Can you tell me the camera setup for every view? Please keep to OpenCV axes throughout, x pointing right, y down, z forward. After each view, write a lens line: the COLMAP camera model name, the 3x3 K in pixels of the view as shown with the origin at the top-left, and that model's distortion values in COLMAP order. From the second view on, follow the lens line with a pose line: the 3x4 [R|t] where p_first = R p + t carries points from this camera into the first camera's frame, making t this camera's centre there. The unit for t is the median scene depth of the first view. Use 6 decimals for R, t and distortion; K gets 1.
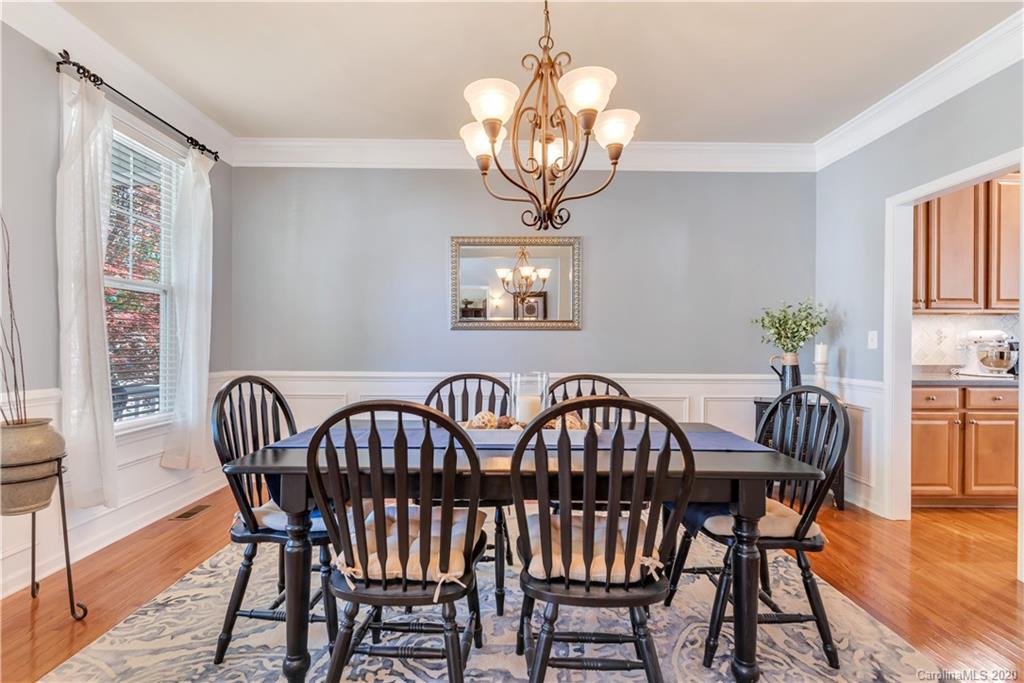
lens RADIAL K [[487.6, 0, 512.0], [0, 487.6, 341.5], [0, 0, 1]] dist [0.003294, 0.000203]
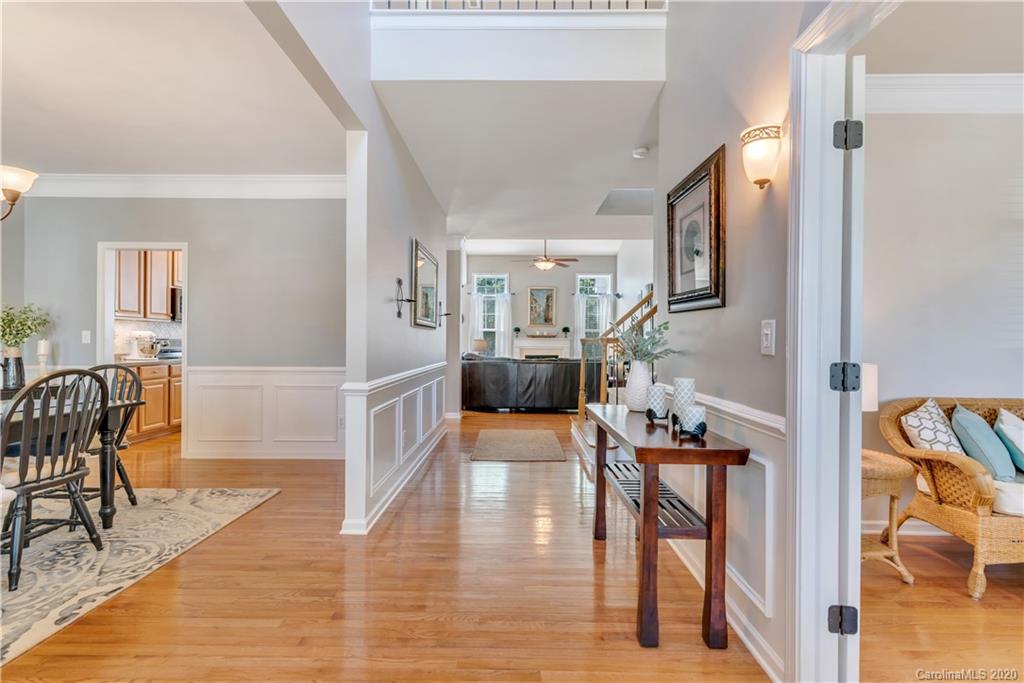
lens RADIAL K [[487.6, 0, 512.0], [0, 487.6, 341.5], [0, 0, 1]] dist [0.003294, 0.000203]
pose [[0.047490, -0.003347, 0.998866, -0.584238], [-0.010129, 0.999941, 0.003833, -0.008024], [-0.998820, -0.010299, 0.047453, -0.287694]]
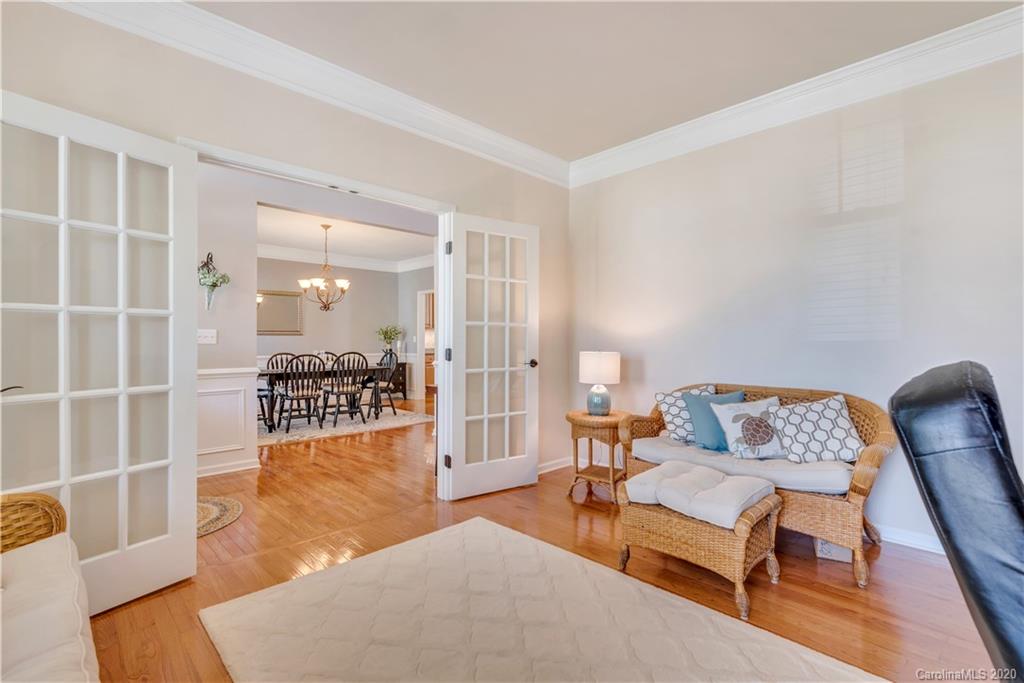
lens RADIAL K [[487.6, 0, 512.0], [0, 487.6, 341.5], [0, 0, 1]] dist [0.003294, 0.000203]
pose [[0.732981, -0.006251, 0.680220, -0.719628], [0.002089, 0.999974, 0.006938, -0.009088], [-0.680246, -0.003664, 0.732975, -1.357535]]
